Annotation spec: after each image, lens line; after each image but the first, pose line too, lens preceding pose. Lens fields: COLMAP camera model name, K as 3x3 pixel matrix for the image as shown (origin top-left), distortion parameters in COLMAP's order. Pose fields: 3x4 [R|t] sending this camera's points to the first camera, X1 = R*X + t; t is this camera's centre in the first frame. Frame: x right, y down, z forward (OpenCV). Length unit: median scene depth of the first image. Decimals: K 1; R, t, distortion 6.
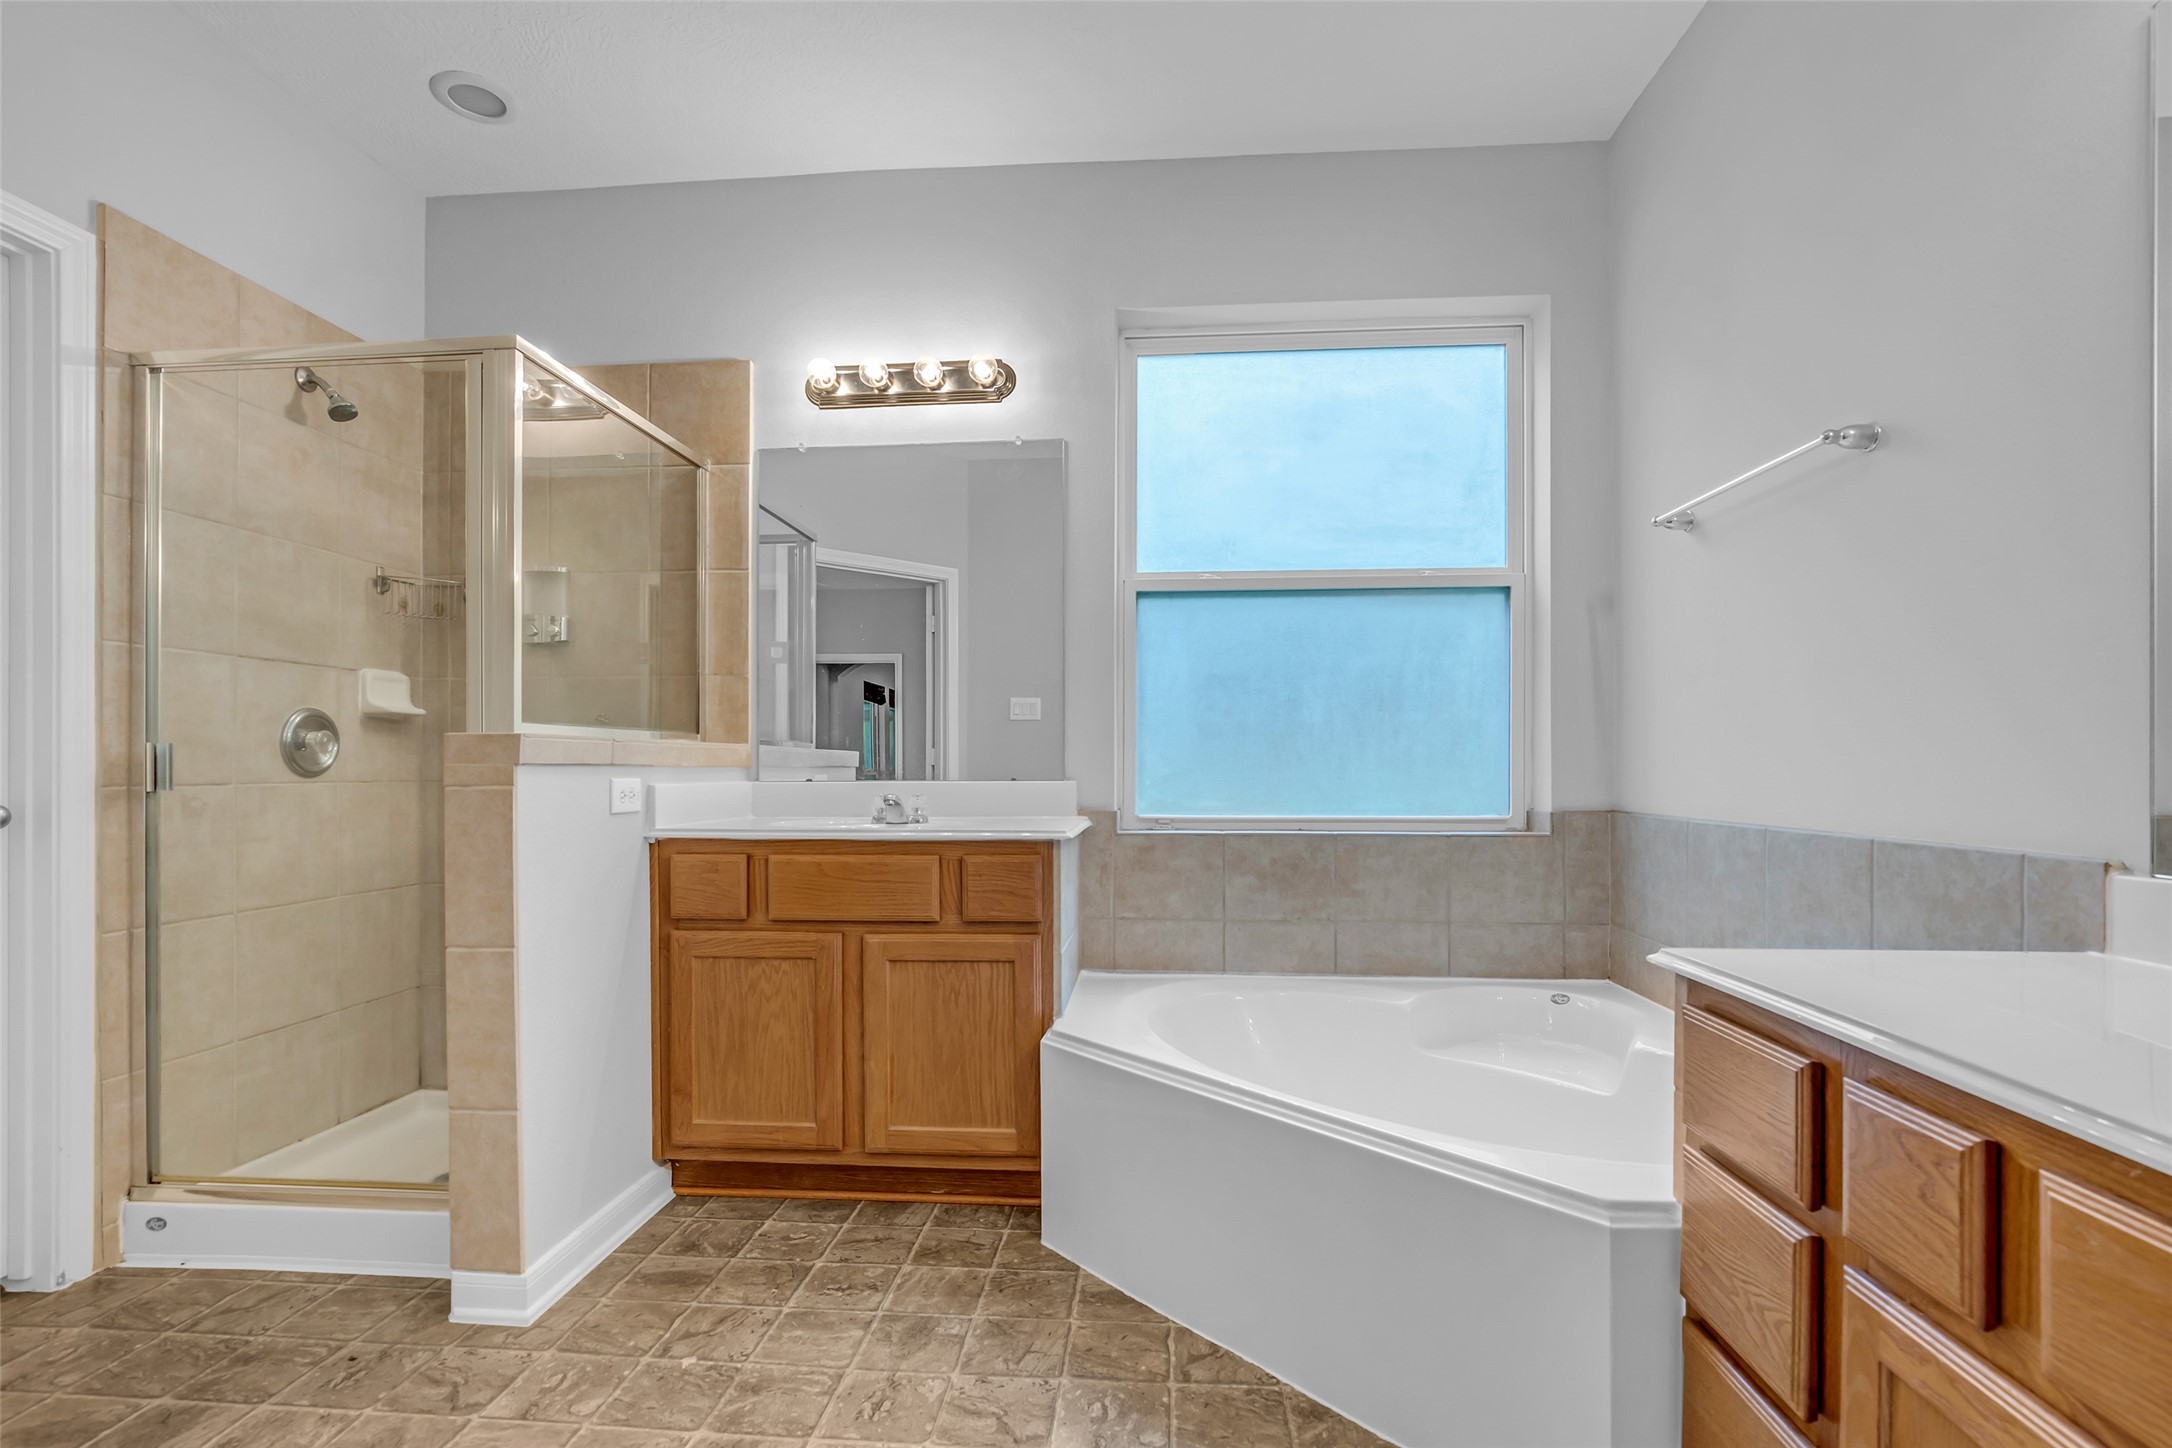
lens RADIAL K [[1012.5, 0, 1060.1], [0, 1012.5, 764.7], [0, 0, 1]] dist [-0.003863, 0.001967]
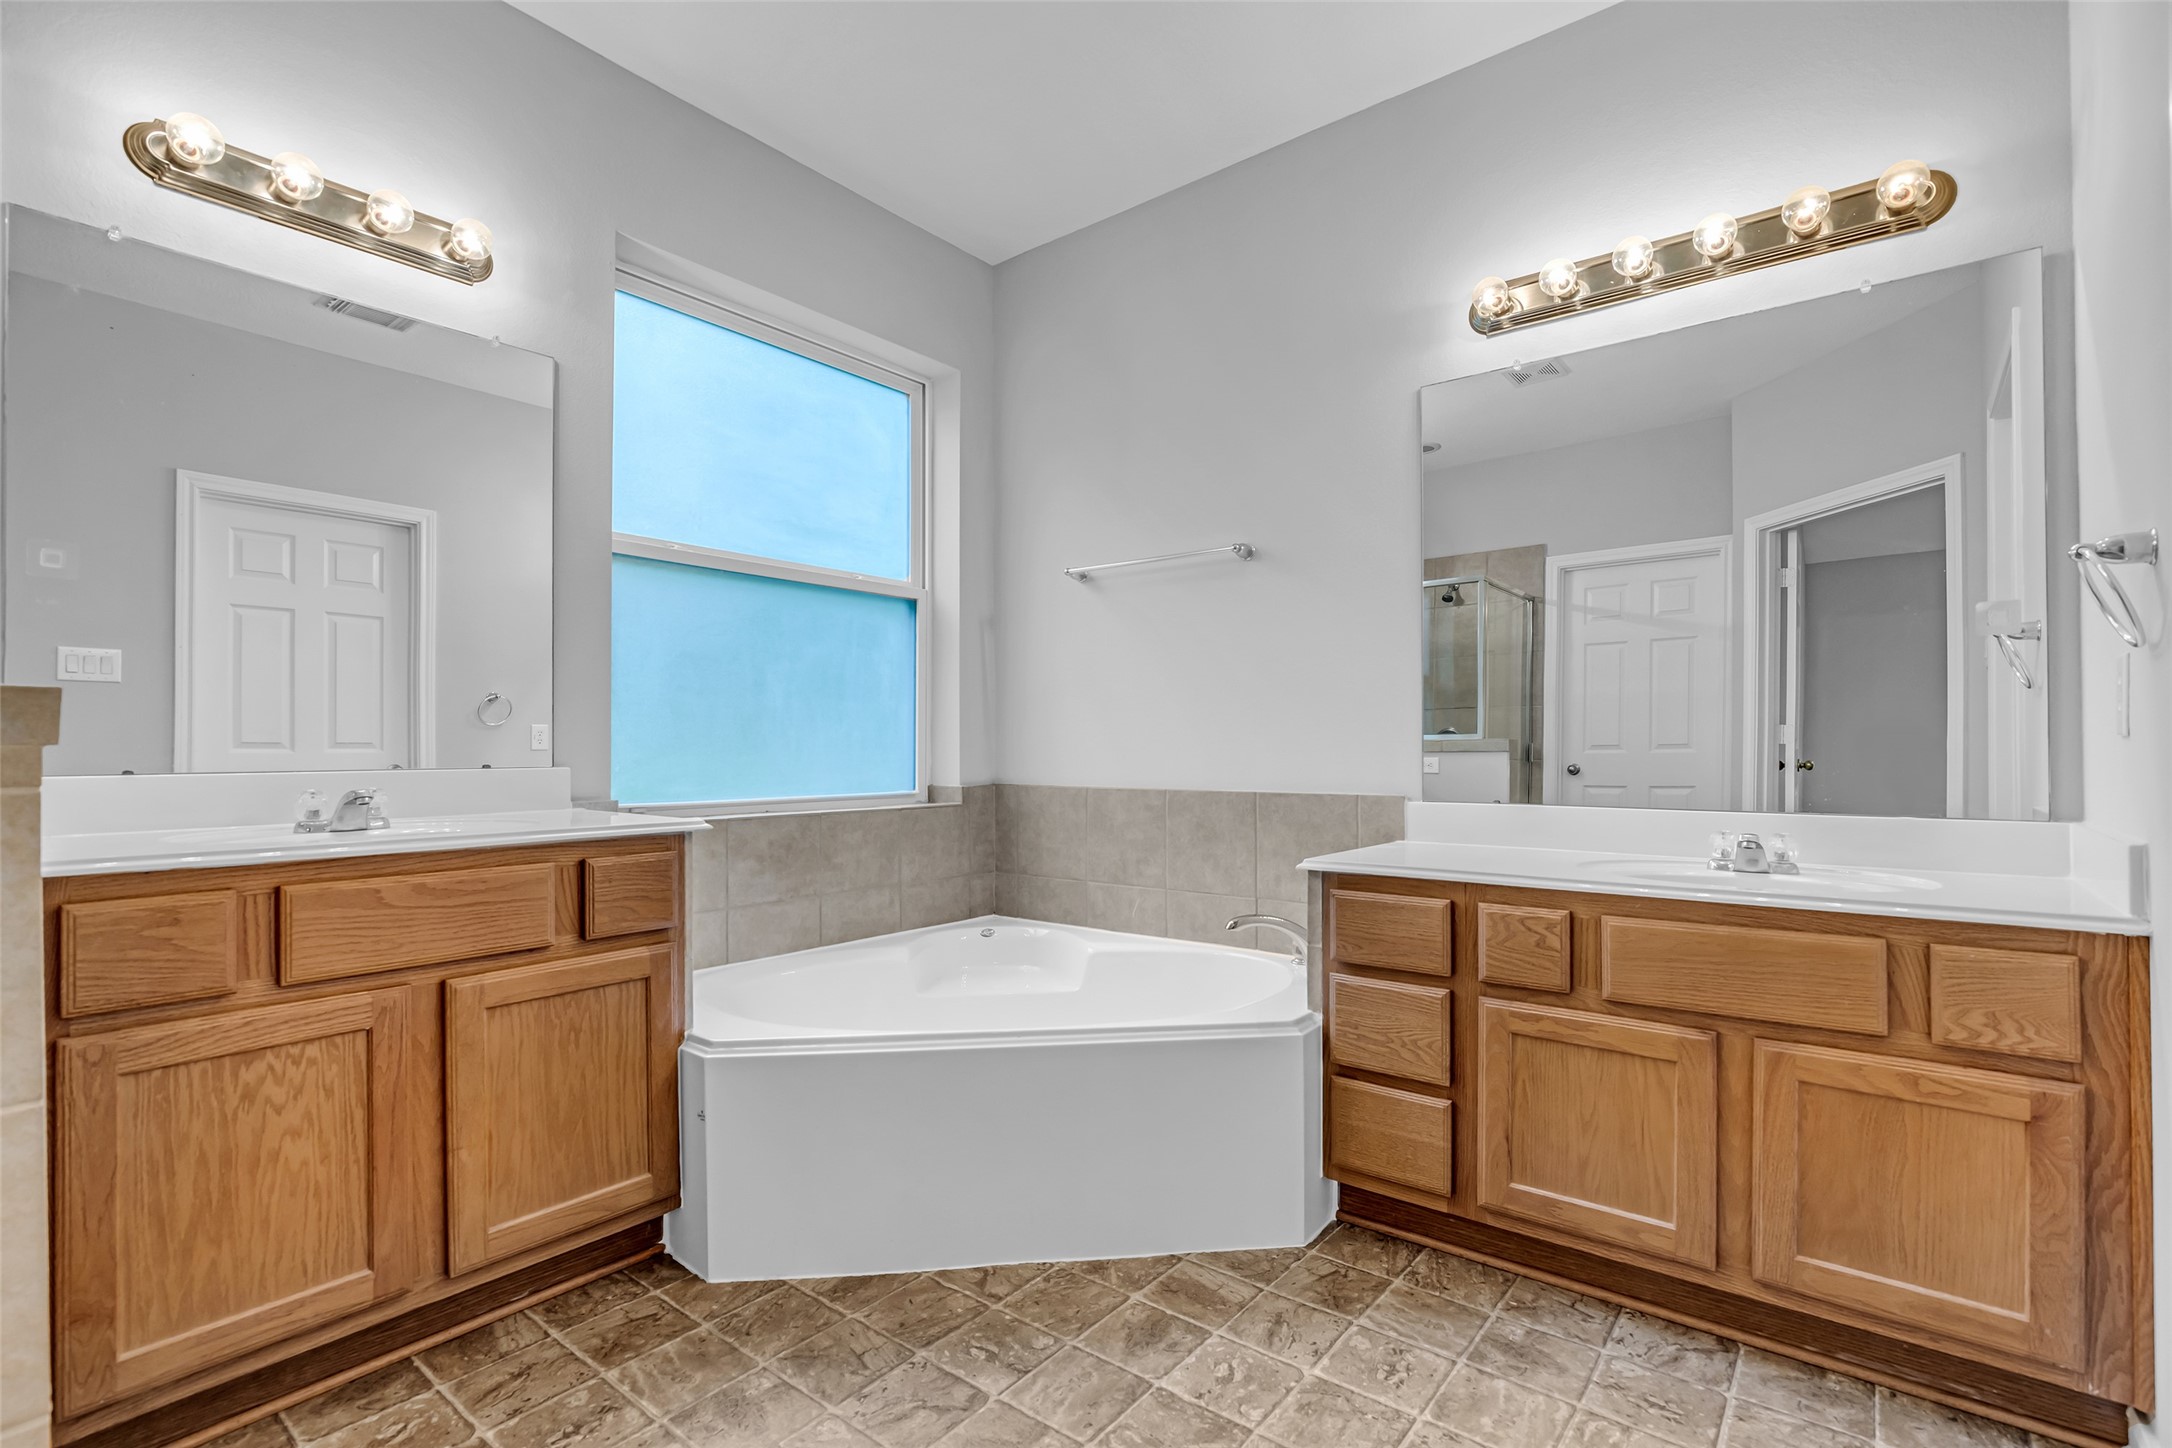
lens RADIAL K [[1012.5, 0, 1063.1], [0, 1012.5, 742.4], [0, 0, 1]] dist [-0.003863, 0.001967]
pose [[0.563122, 0.005462, 0.826356, -0.542741], [0.000675, 0.999975, -0.007070, 0.001859], [-0.826374, 0.004539, 0.563104, 0.220855]]
